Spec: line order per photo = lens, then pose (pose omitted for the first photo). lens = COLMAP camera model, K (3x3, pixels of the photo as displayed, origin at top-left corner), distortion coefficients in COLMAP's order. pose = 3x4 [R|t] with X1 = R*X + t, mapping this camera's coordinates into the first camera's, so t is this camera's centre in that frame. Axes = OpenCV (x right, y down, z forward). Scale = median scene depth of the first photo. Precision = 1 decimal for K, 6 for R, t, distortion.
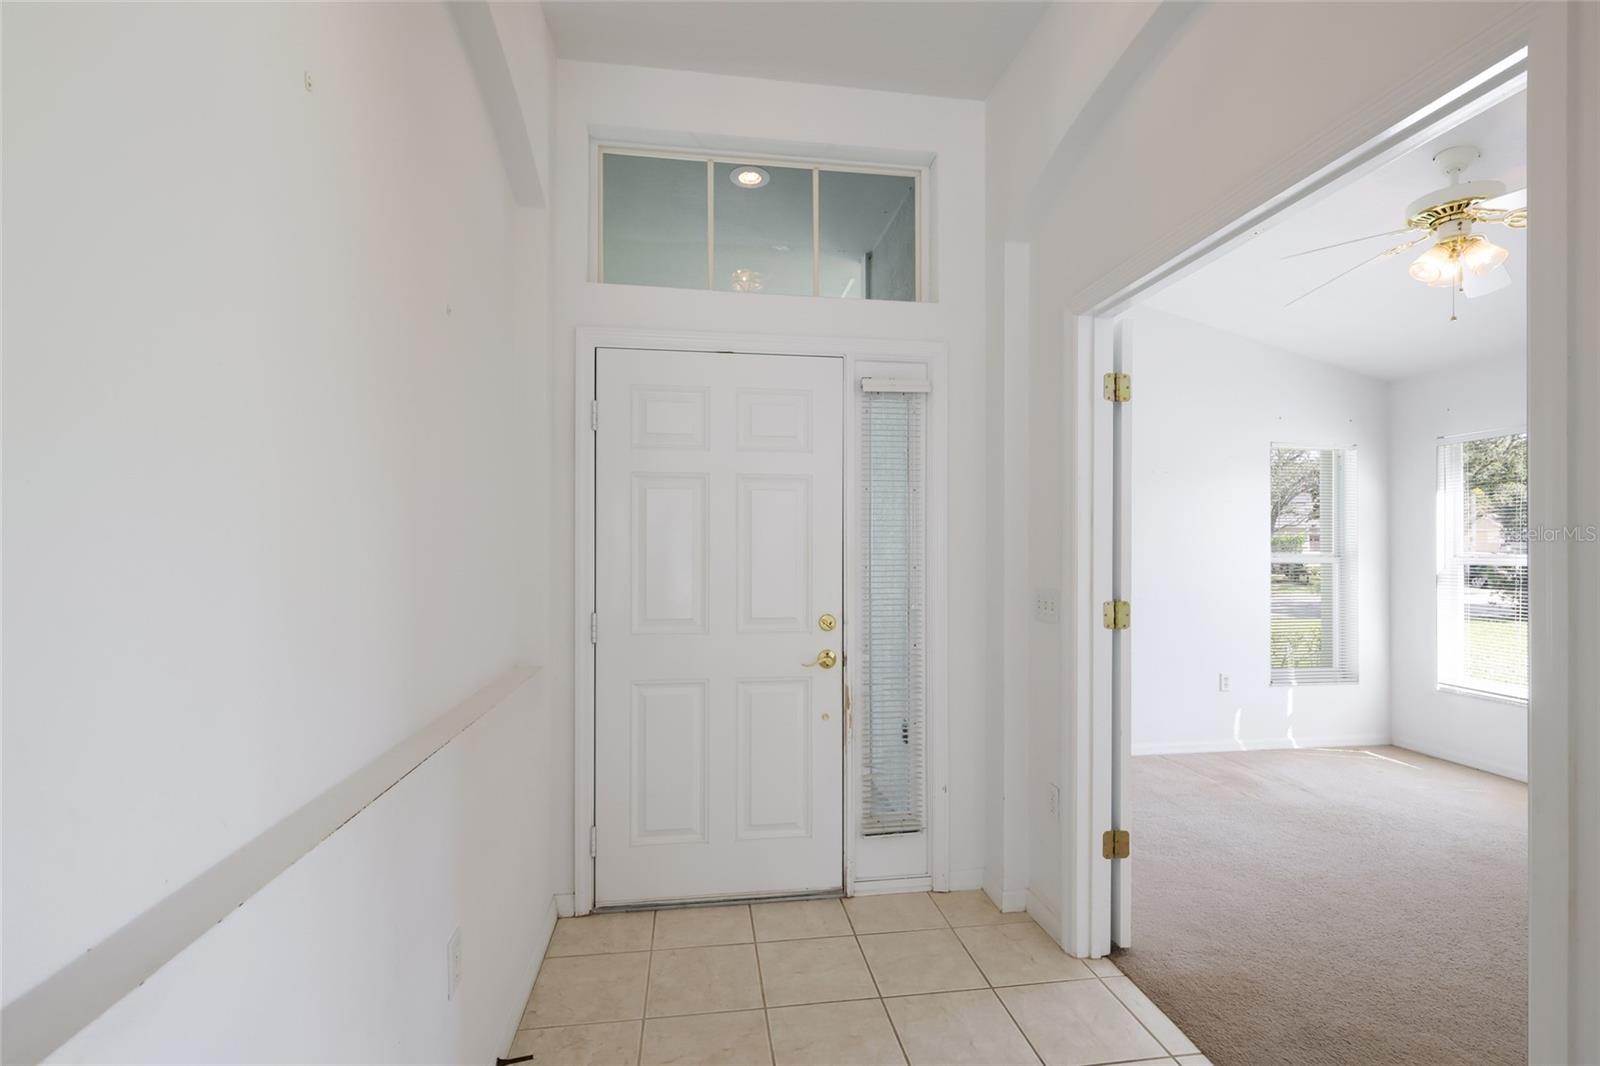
lens RADIAL K [[702.6, 0, 801.0], [0, 702.6, 542.2], [0, 0, 1]] dist [0.001205, -0.000340]
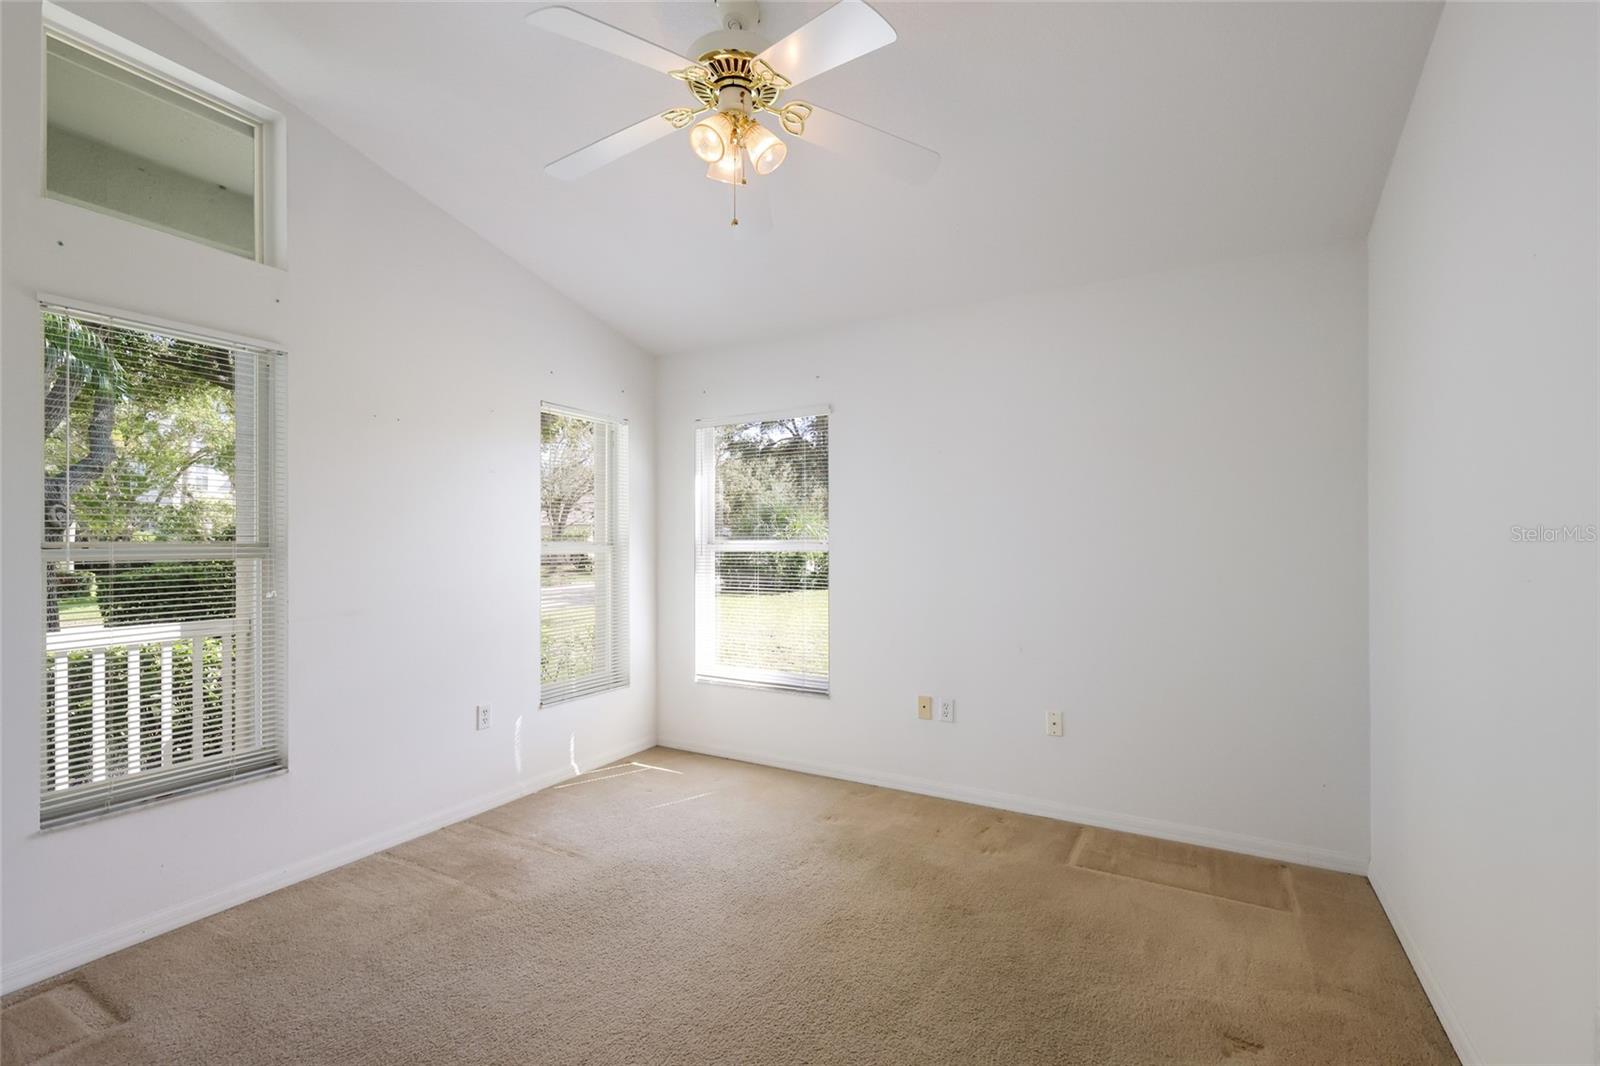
lens RADIAL K [[702.6, 0, 801.1], [0, 702.6, 536.9], [0, 0, 1]] dist [0.001205, -0.000340]
pose [[0.610642, 0.000140, 0.791907, 0.234950], [-0.000735, 1.000000, 0.000391, 0.011205], [-0.791906, -0.000821, 0.610642, 0.302502]]
